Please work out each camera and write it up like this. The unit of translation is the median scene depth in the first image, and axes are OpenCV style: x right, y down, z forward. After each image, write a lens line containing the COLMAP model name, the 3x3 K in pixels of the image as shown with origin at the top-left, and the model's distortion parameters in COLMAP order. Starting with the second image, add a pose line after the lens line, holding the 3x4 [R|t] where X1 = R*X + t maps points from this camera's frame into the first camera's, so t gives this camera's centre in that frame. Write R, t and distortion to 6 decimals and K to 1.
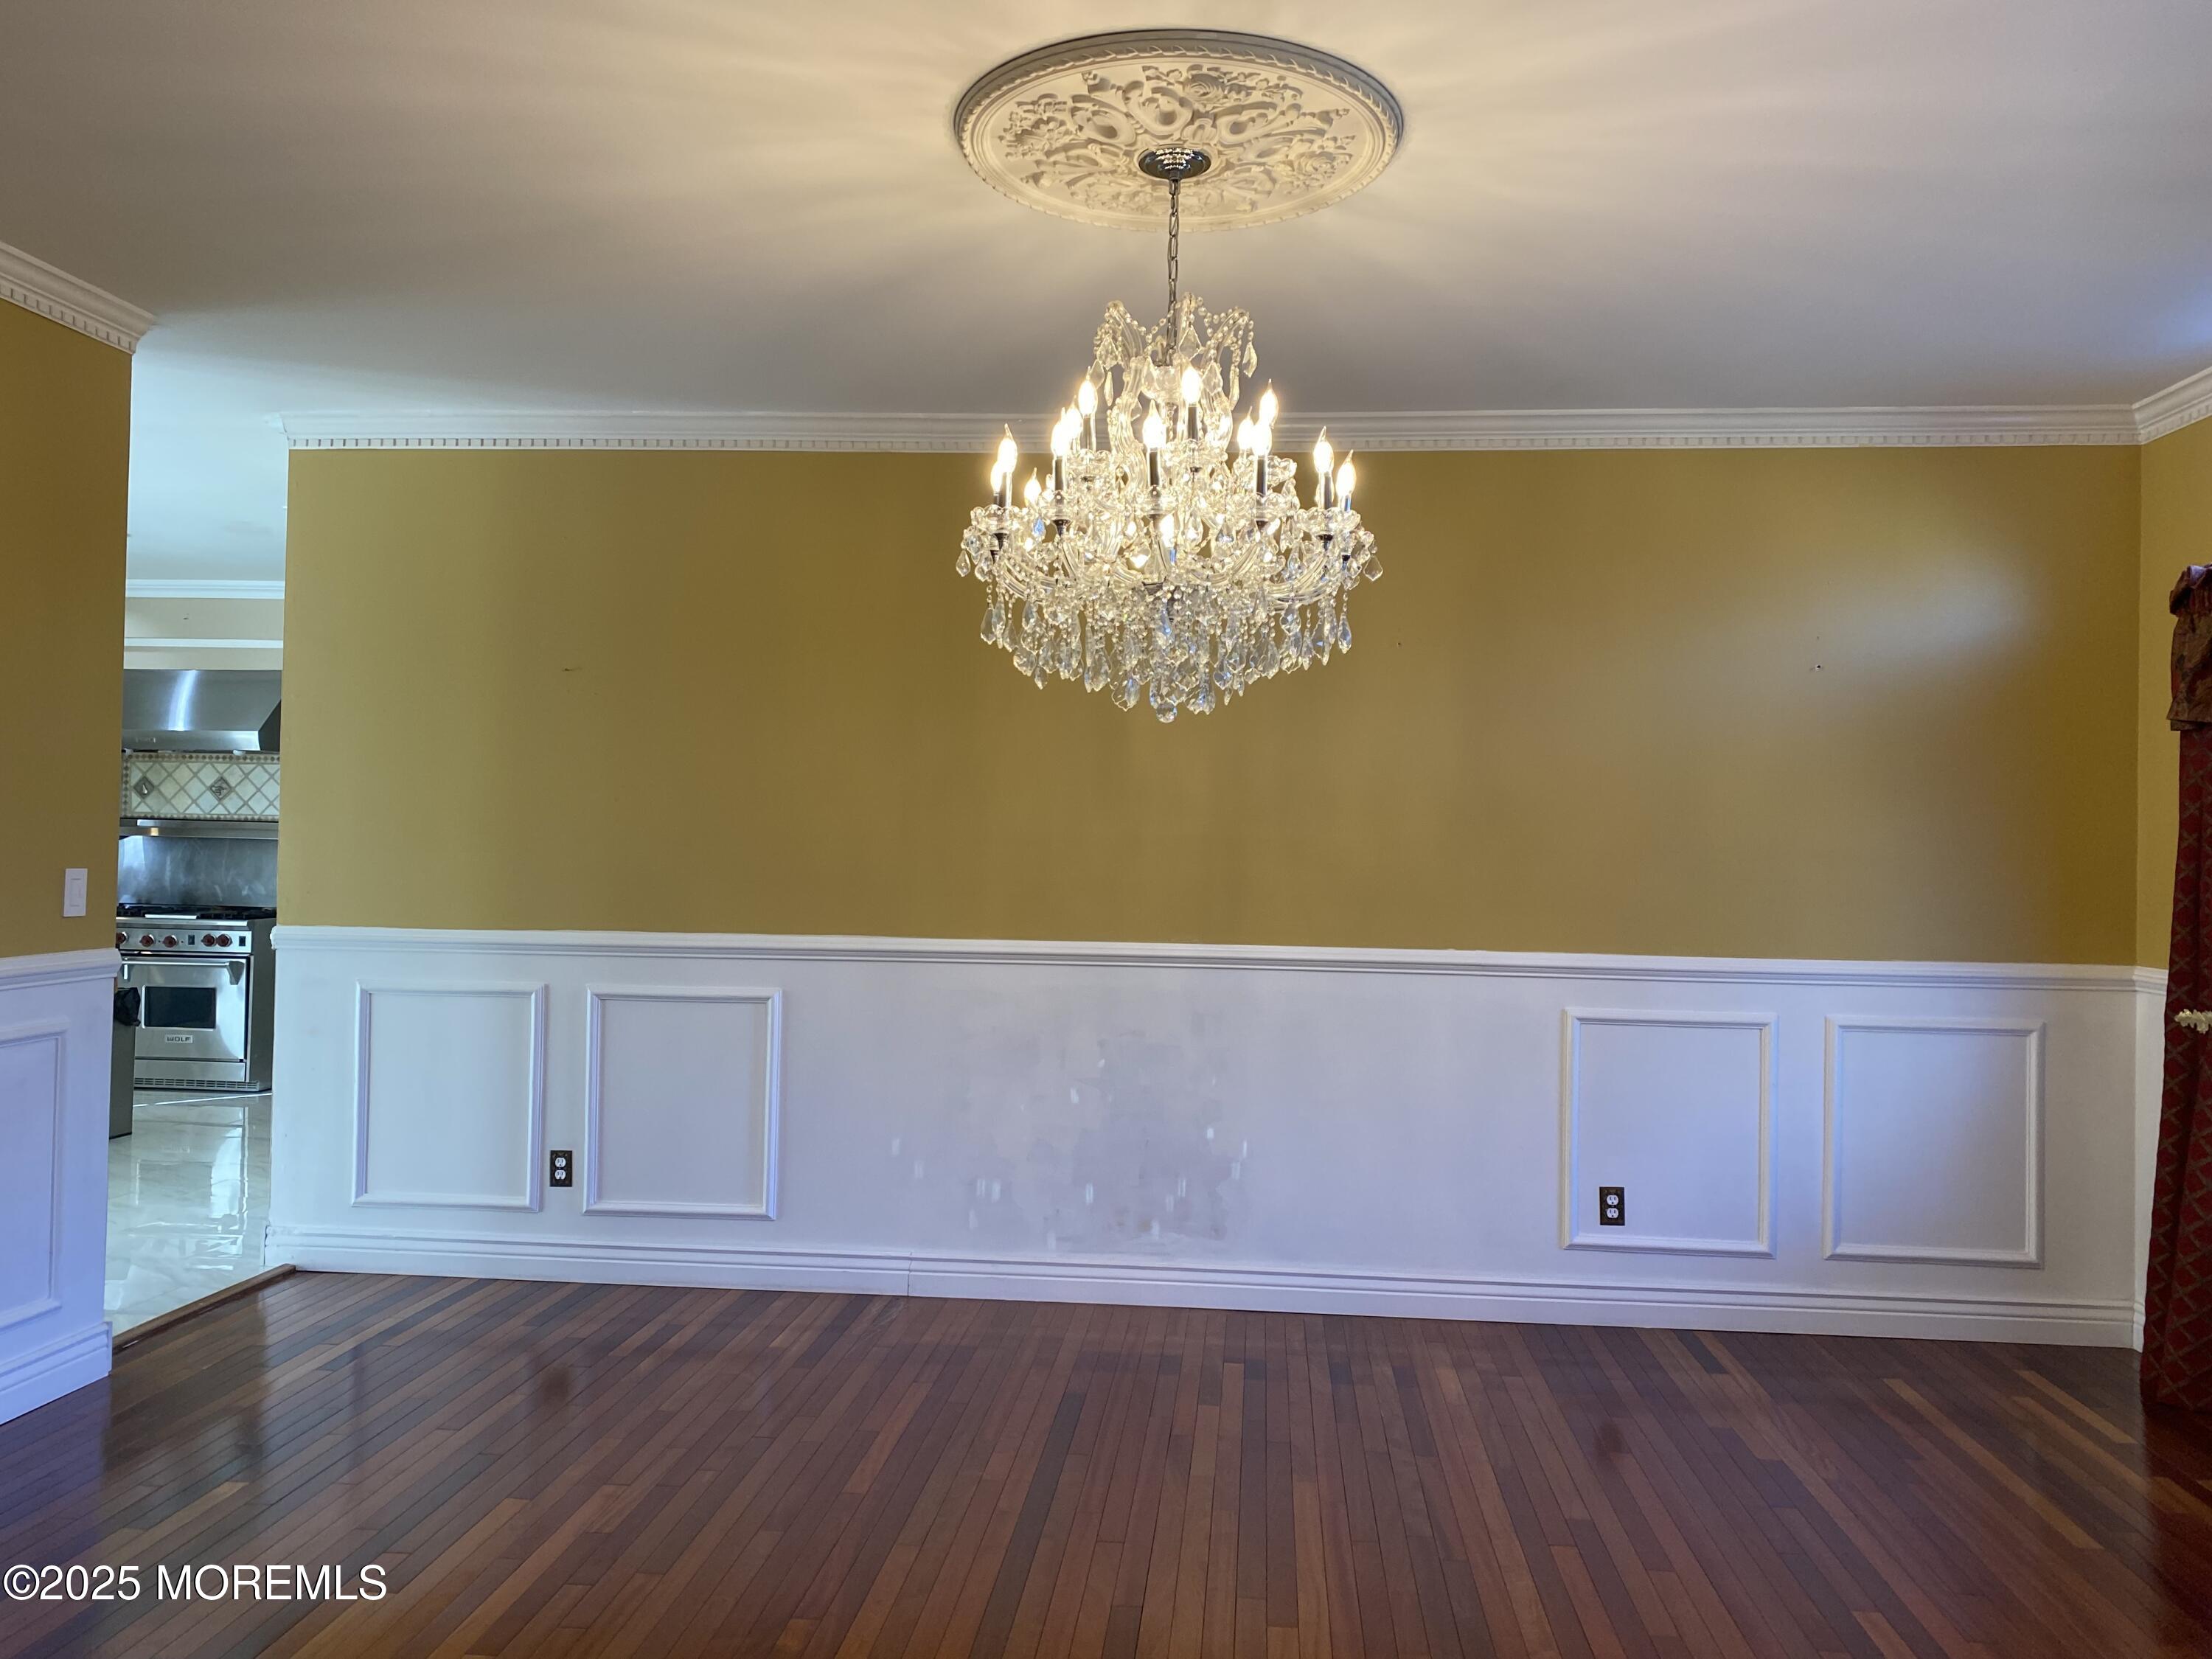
lens RADIAL K [[1681.9, 0, 1106.0], [0, 1681.9, 829.5], [0, 0, 1]] dist [0.020229, -0.011058]
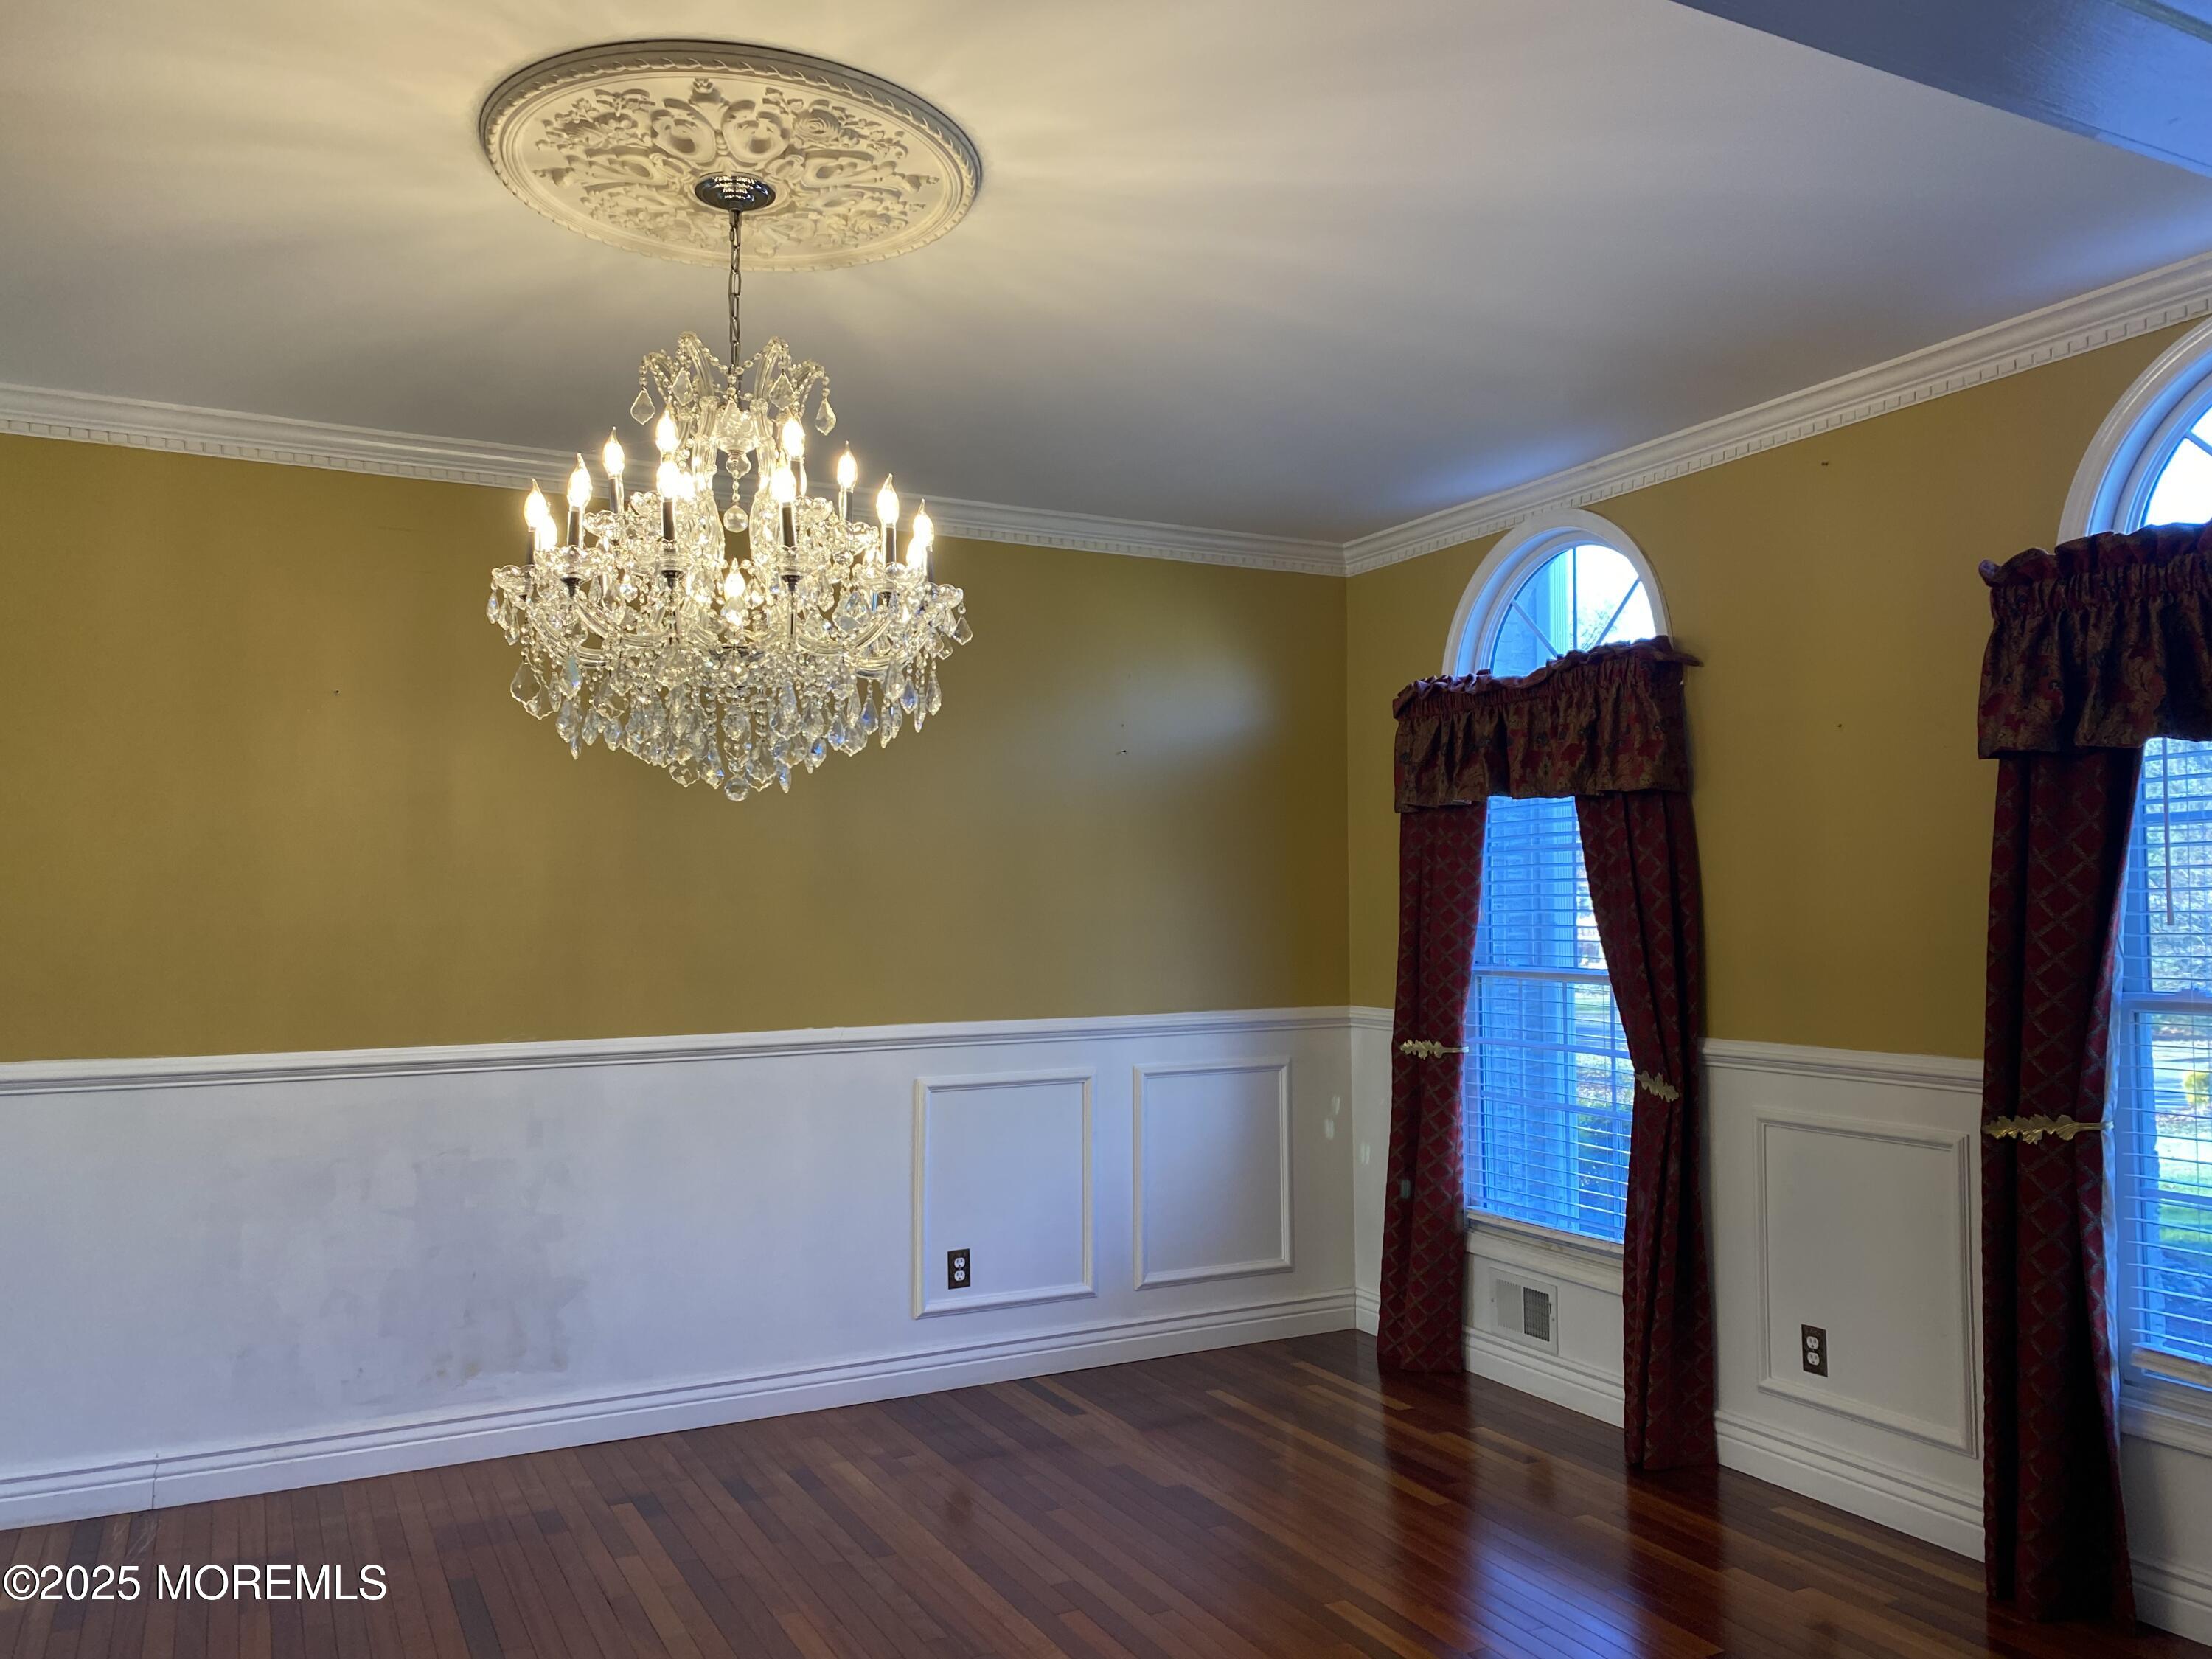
lens RADIAL K [[1680.4, 0, 1105.3], [0, 1680.4, 838.0], [0, 0, 1]] dist [0.112803, -0.233256]
pose [[0.841219, -0.000373, 0.540695, -0.248231], [0.018781, 0.999417, -0.028530, -0.010842], [-0.540369, 0.034154, 0.840735, 0.103570]]
